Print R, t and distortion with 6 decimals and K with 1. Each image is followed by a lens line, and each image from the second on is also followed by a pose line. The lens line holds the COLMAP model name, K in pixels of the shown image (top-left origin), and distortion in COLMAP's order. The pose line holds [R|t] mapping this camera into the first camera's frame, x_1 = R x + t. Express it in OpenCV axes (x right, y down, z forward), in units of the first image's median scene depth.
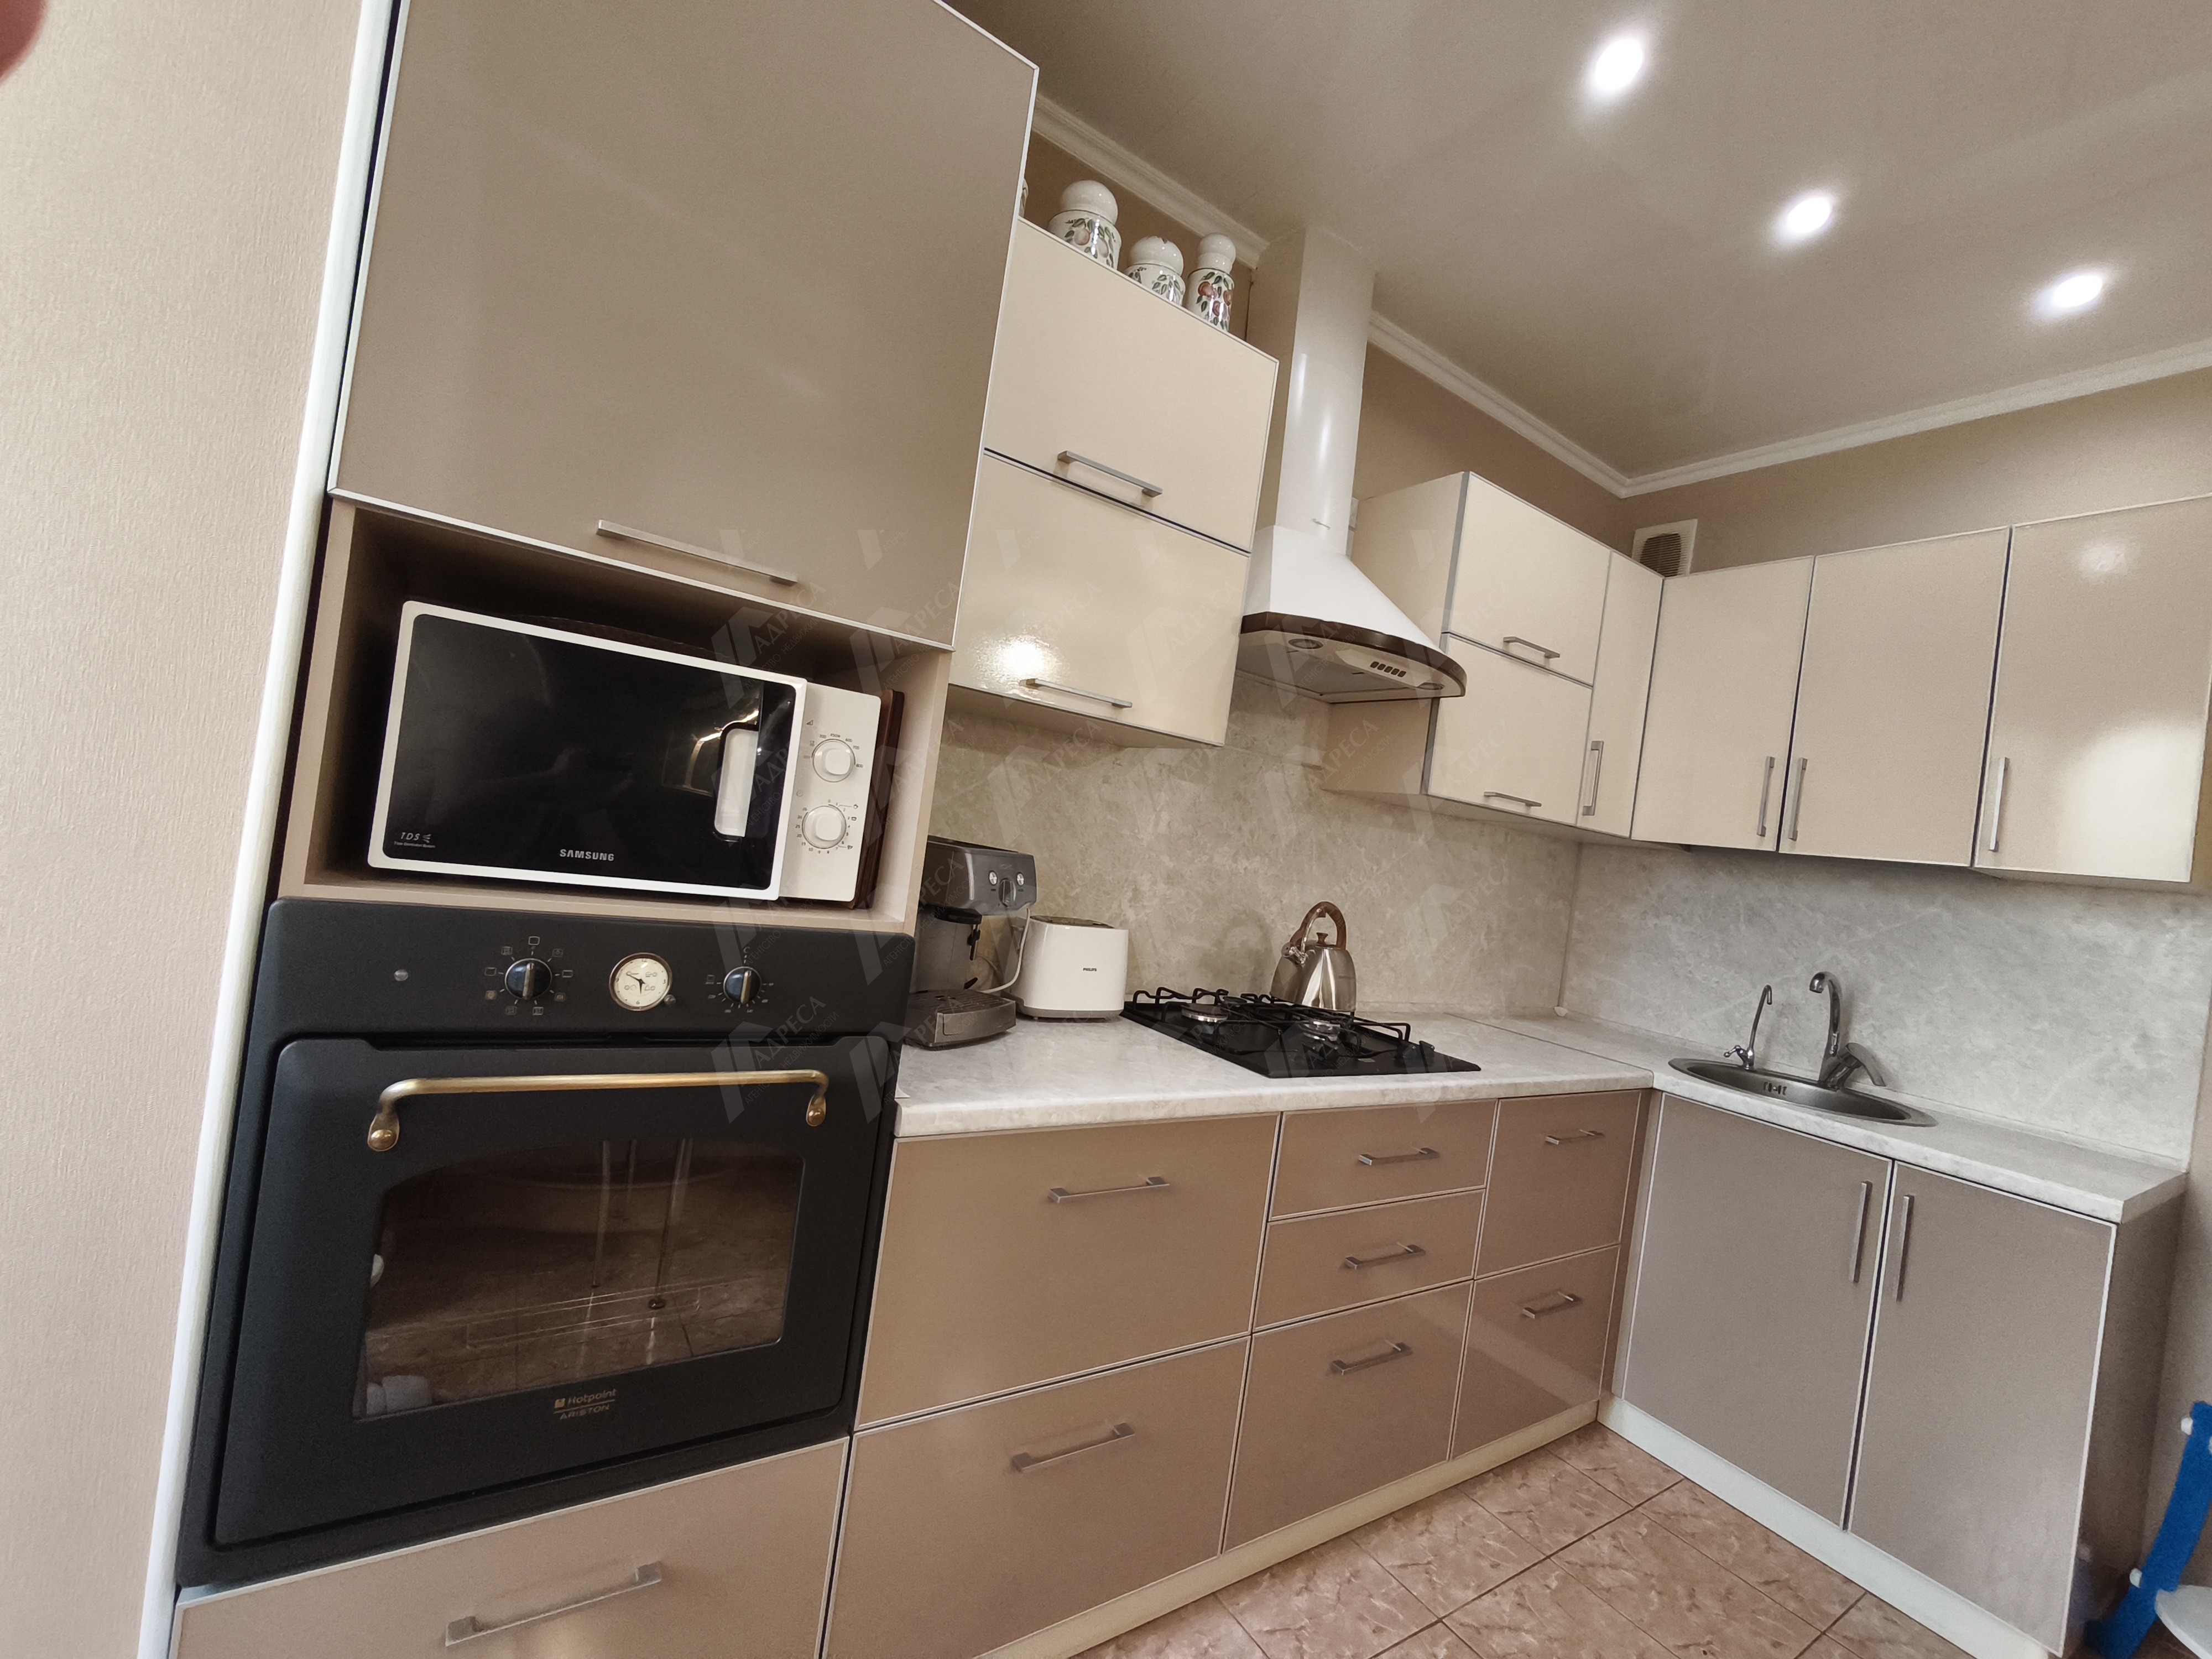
lens RADIAL K [[931.5, 0, 1113.4], [0, 931.5, 829.5], [0, 0, 1]] dist [0.000528, -0.001492]
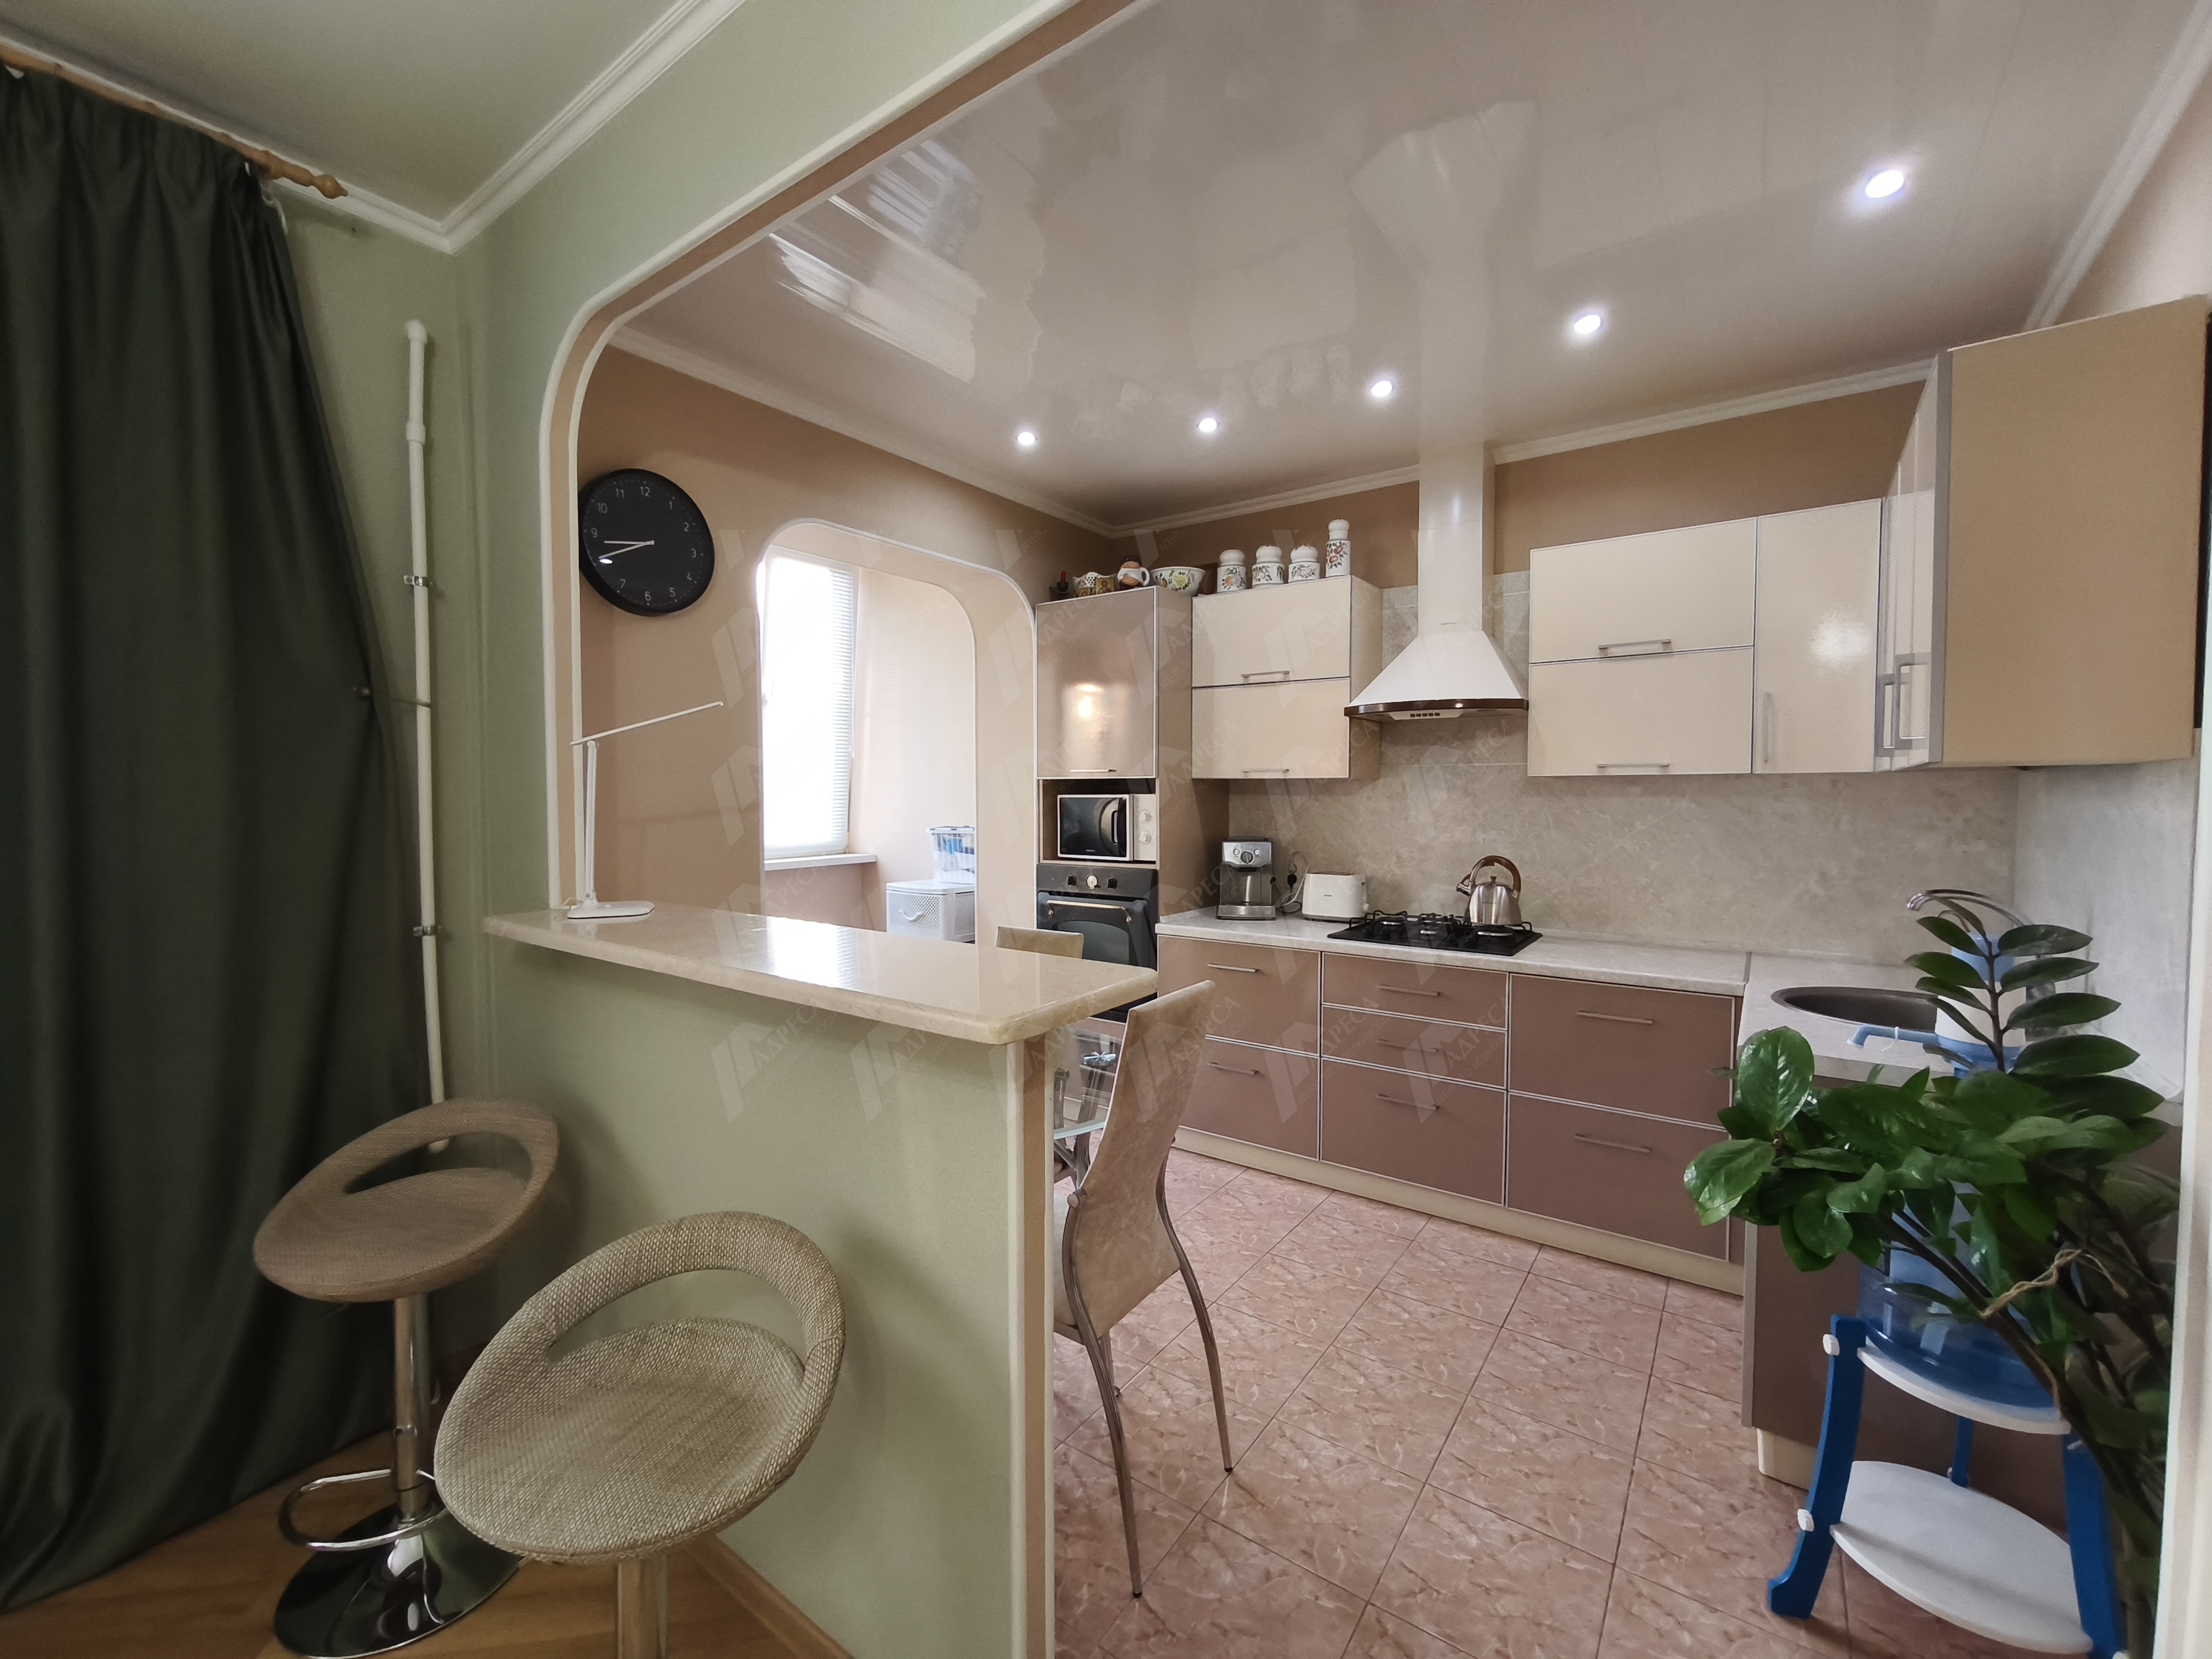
lens RADIAL K [[931.5, 0, 1098.0], [0, 931.5, 822.5], [0, 0, 1]] dist [0.000528, -0.001492]
pose [[0.326282, -0.109163, -0.938948, 1.837975], [0.056146, 0.993794, -0.096029, 0.168620], [0.943604, -0.021385, 0.330386, -0.148989]]
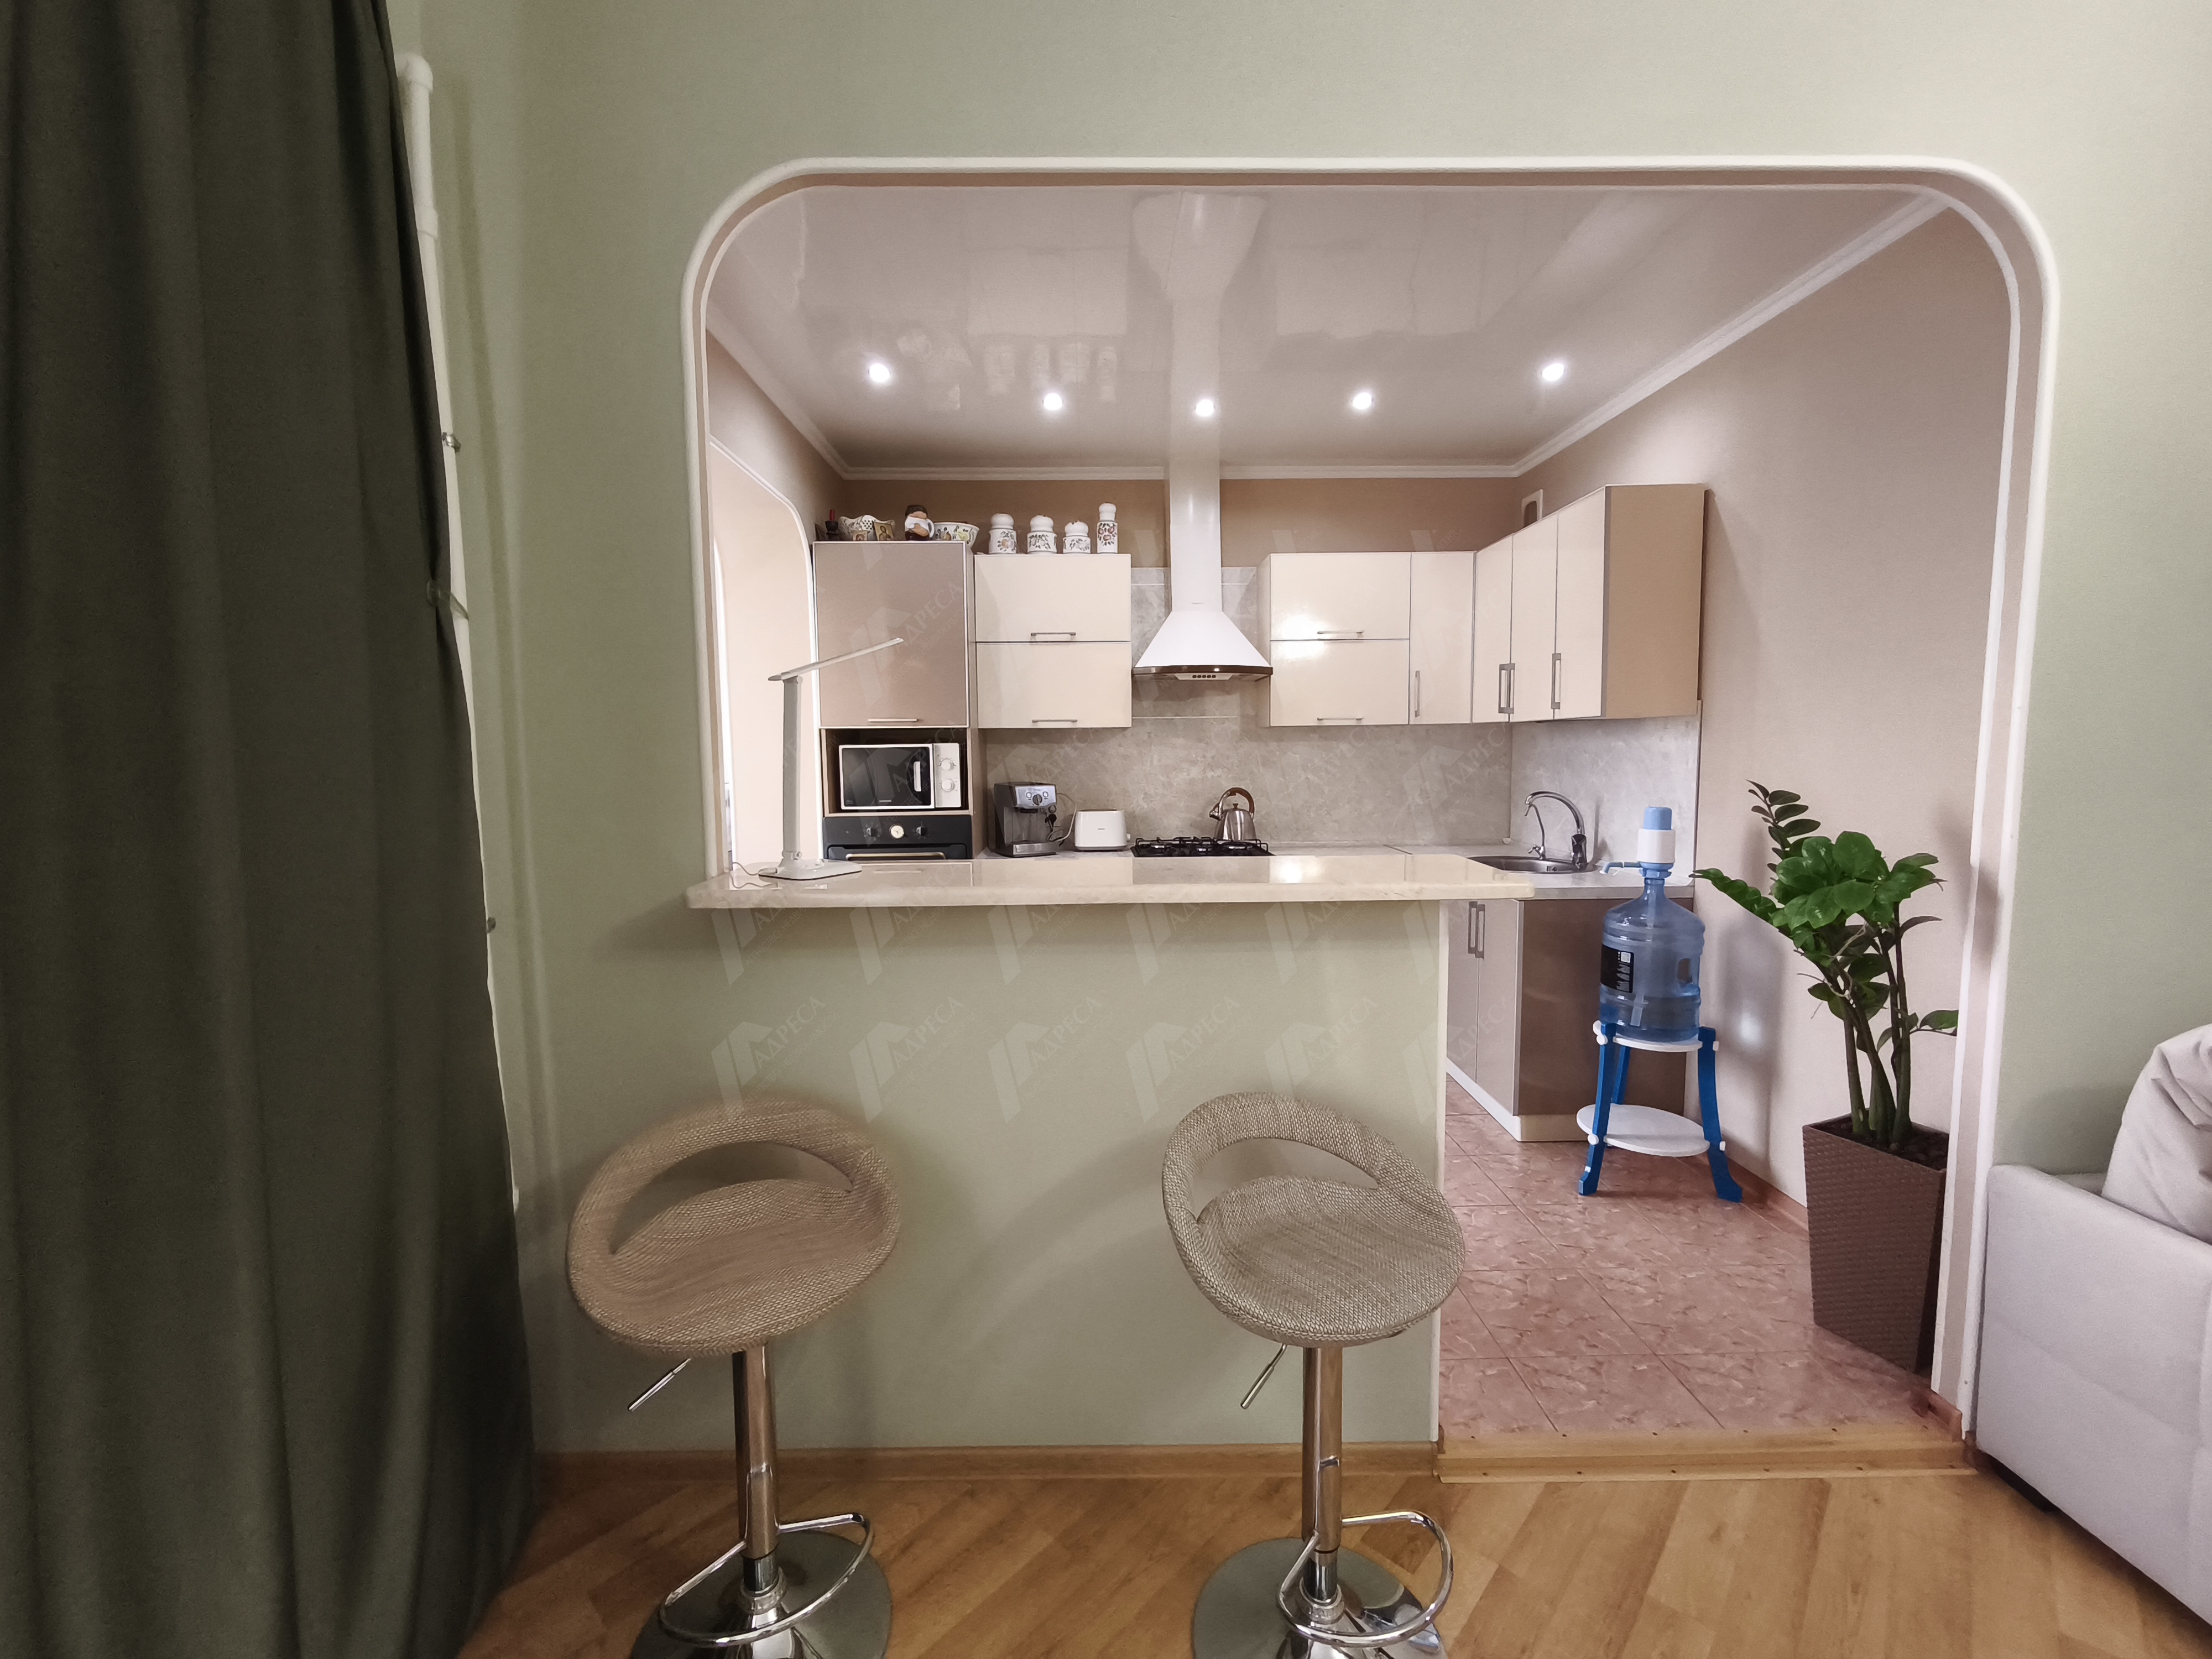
lens RADIAL K [[931.5, 0, 1107.9], [0, 931.5, 824.0], [0, 0, 1]] dist [0.000528, -0.001492]
pose [[0.826701, -0.101835, -0.553348, 1.377359], [0.133522, 0.990898, 0.017123, 0.105795], [0.546568, -0.088040, 0.832774, -1.018164]]
